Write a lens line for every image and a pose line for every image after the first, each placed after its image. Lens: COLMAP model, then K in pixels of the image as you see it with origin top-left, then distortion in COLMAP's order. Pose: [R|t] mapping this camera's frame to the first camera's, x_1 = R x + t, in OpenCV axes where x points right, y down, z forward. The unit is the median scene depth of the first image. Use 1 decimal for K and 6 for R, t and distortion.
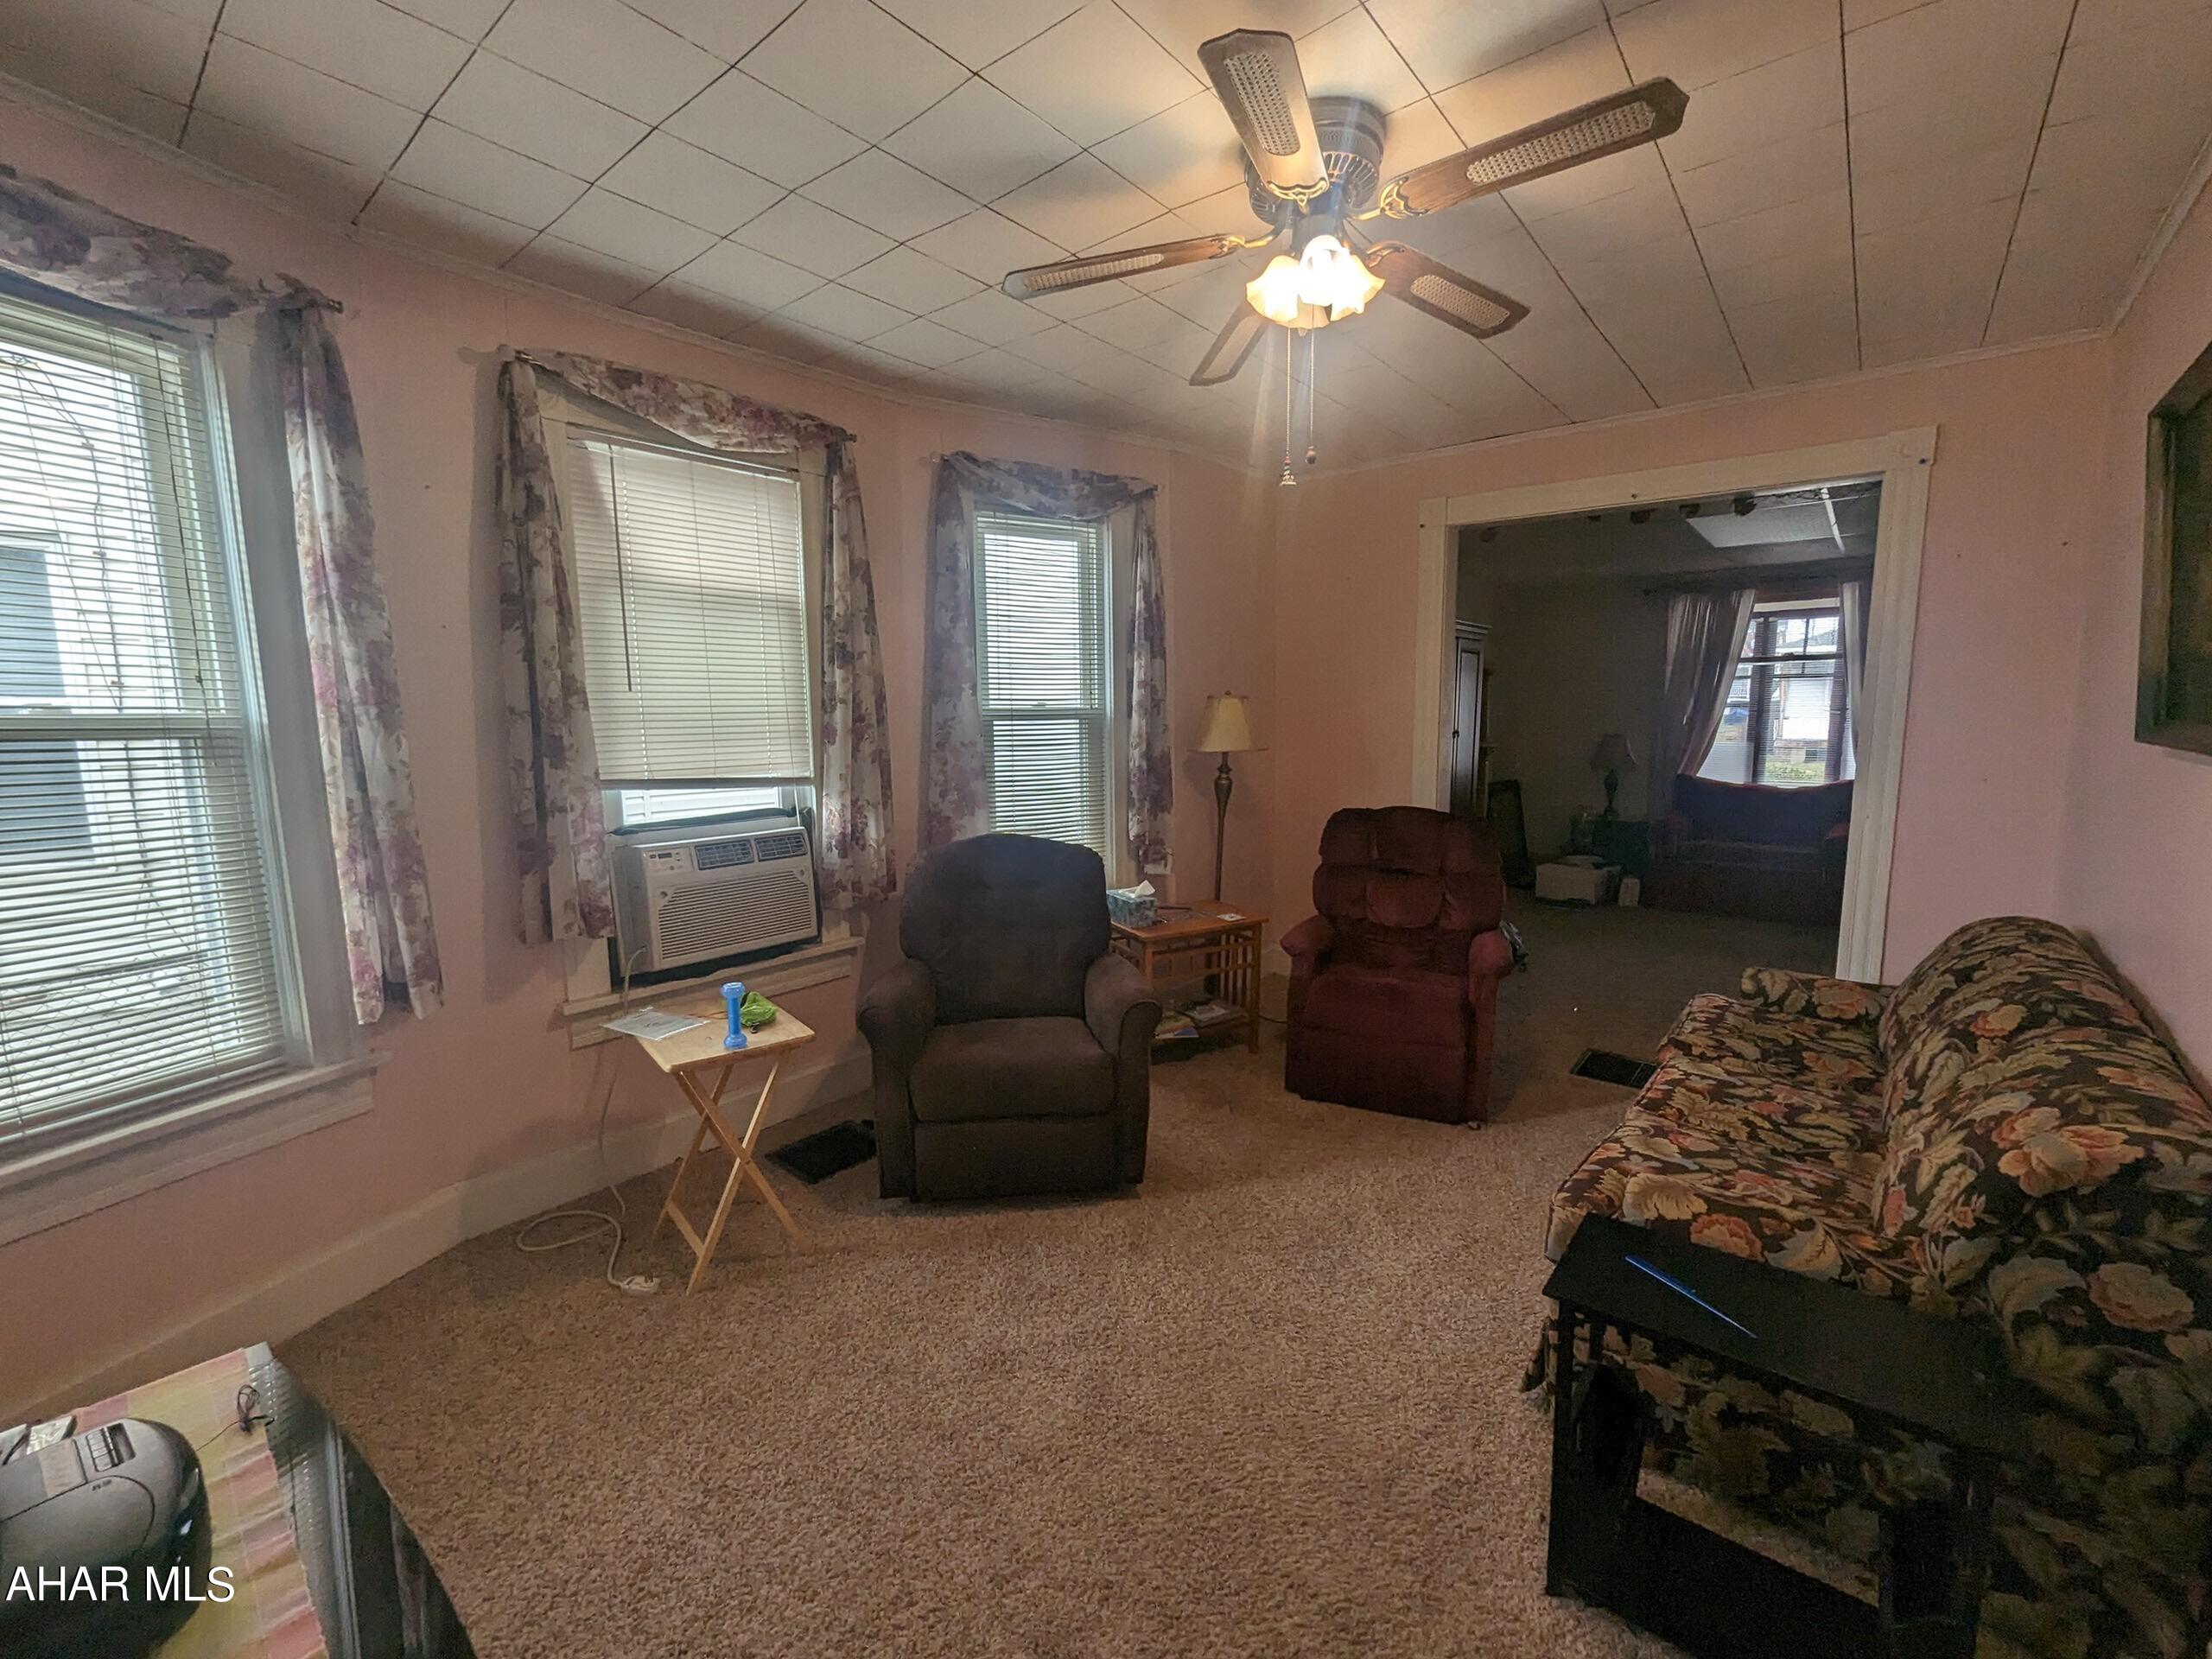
lens RADIAL K [[919.8, 0, 1106.0], [0, 919.8, 829.5], [0, 0, 1]] dist [-0.001450, -0.000177]
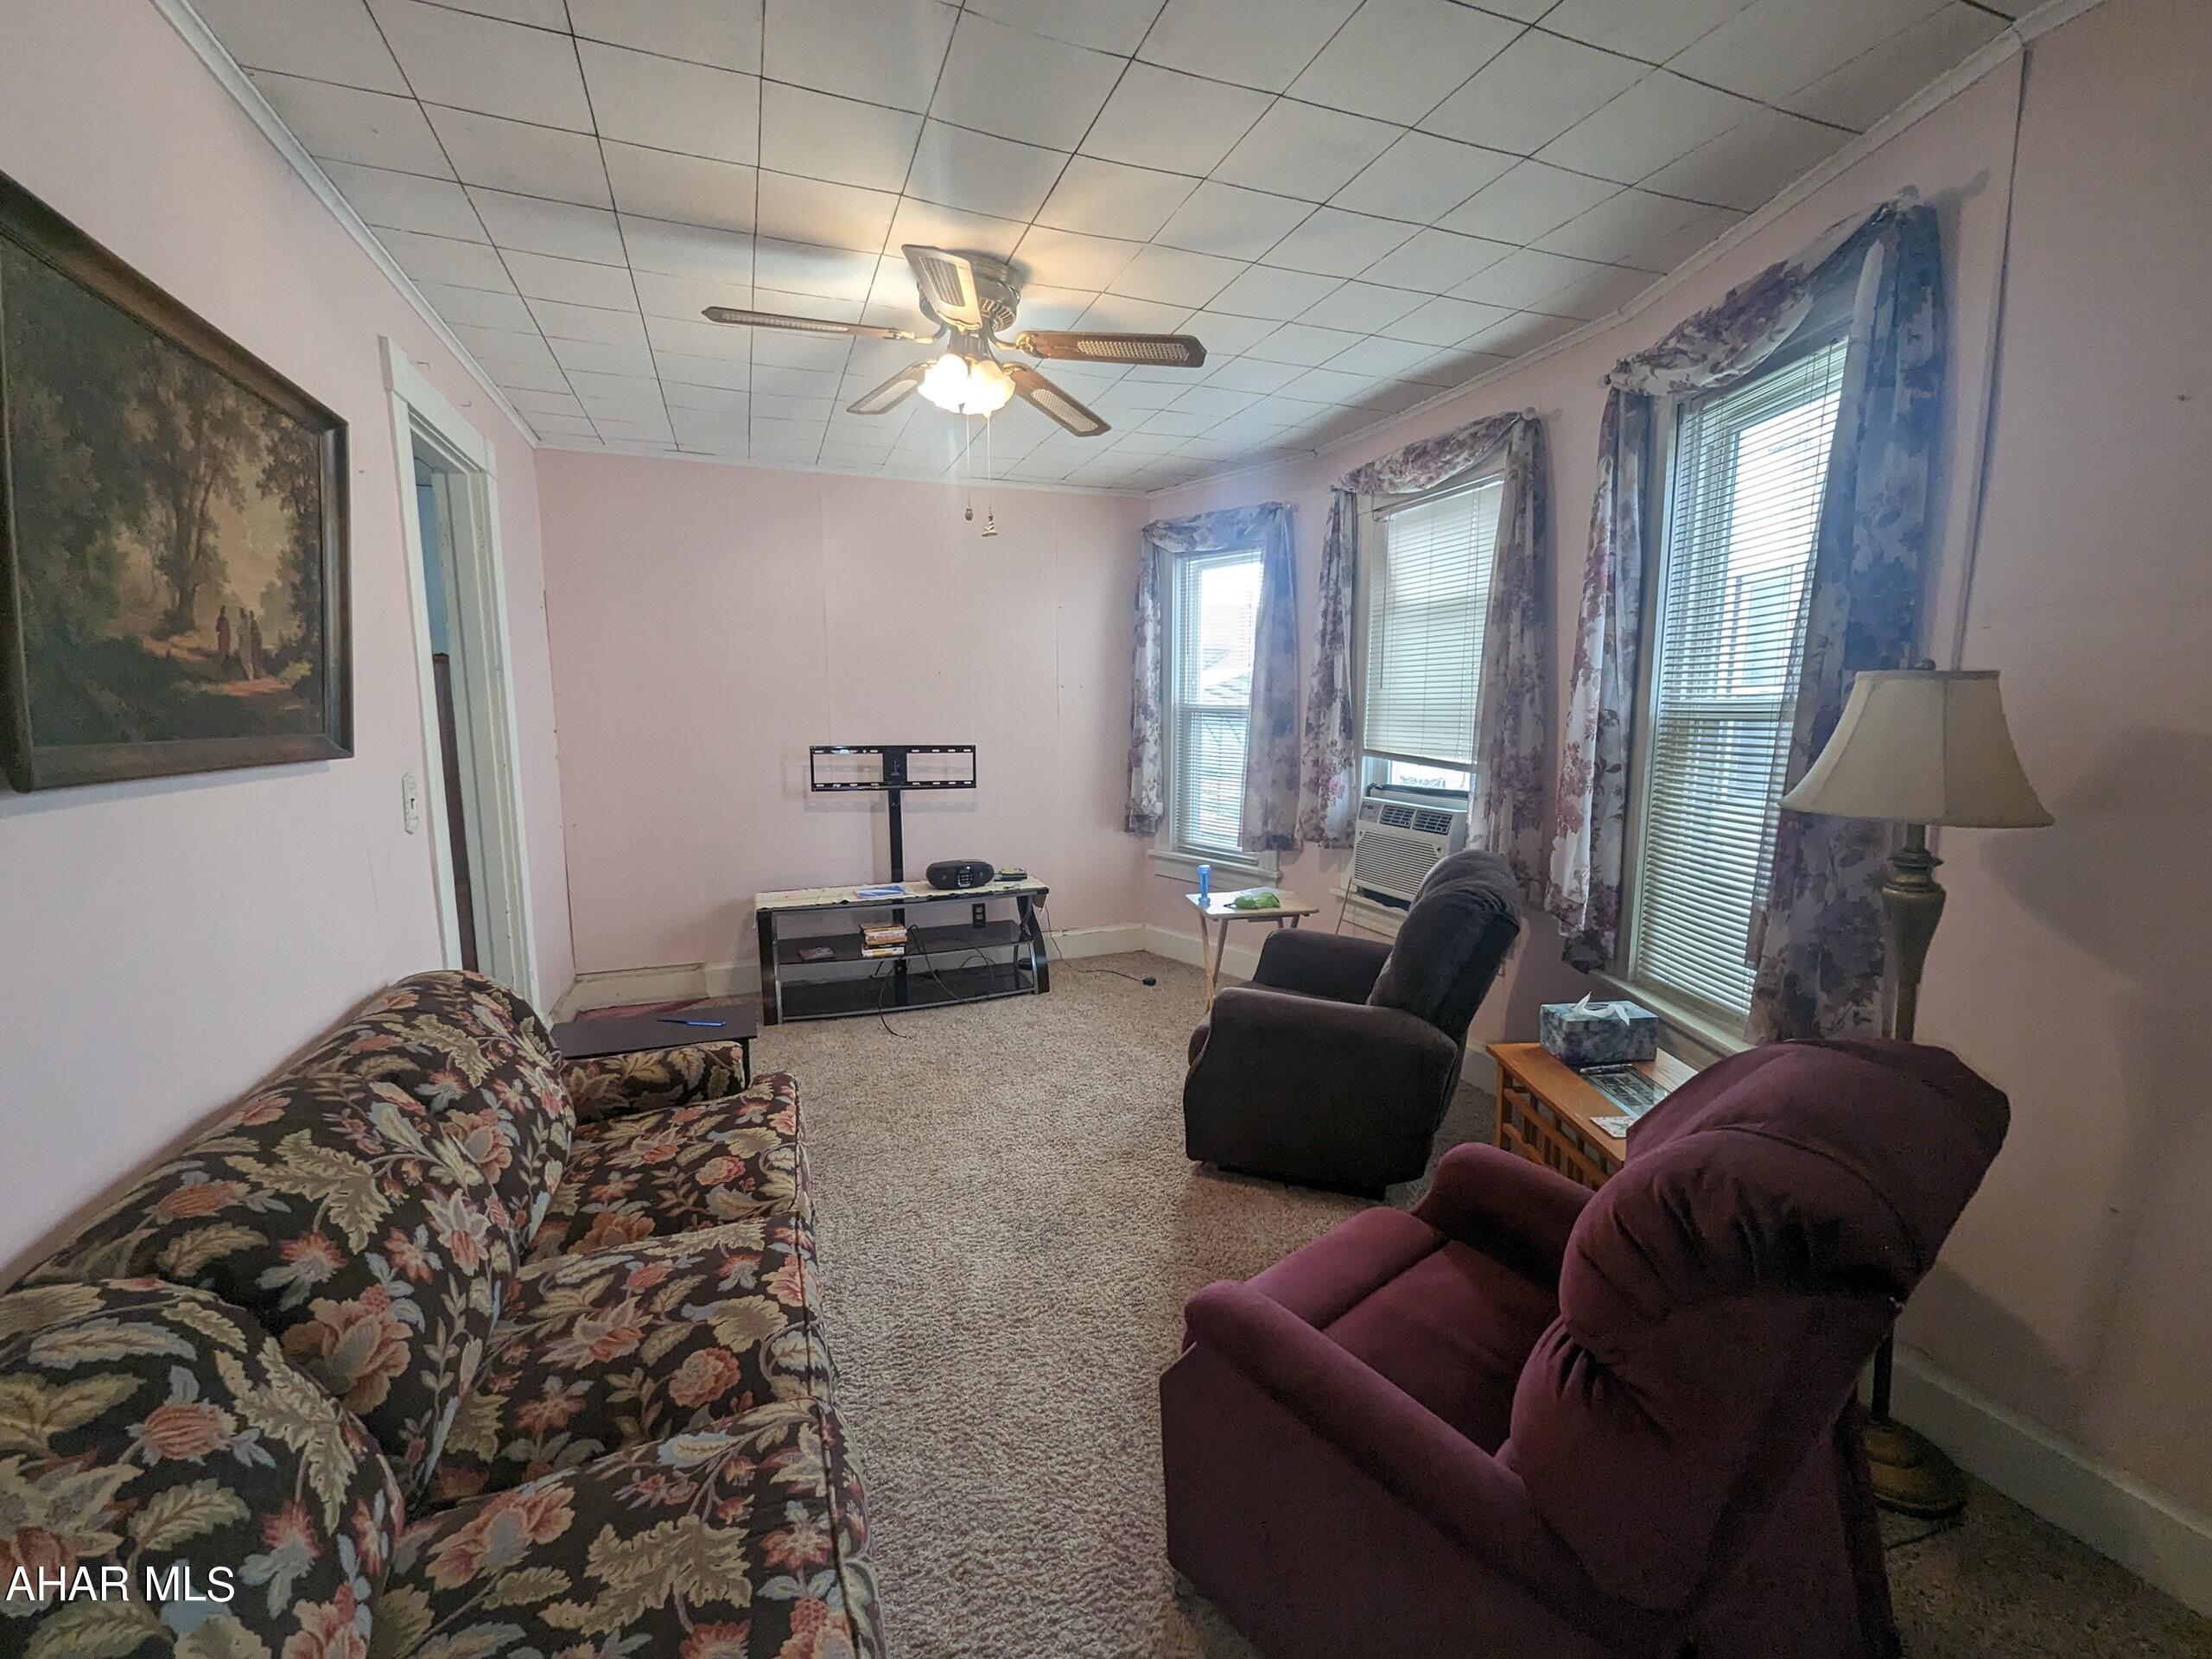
lens RADIAL K [[919.8, 0, 1106.0], [0, 919.8, 829.5], [0, 0, 1]] dist [-0.001450, -0.000177]
pose [[-0.480650, 0.129147, -0.867351, 1.019529], [-0.102595, 0.974021, 0.201884, -0.198070], [0.870890, 0.186022, -0.454913, 1.424861]]
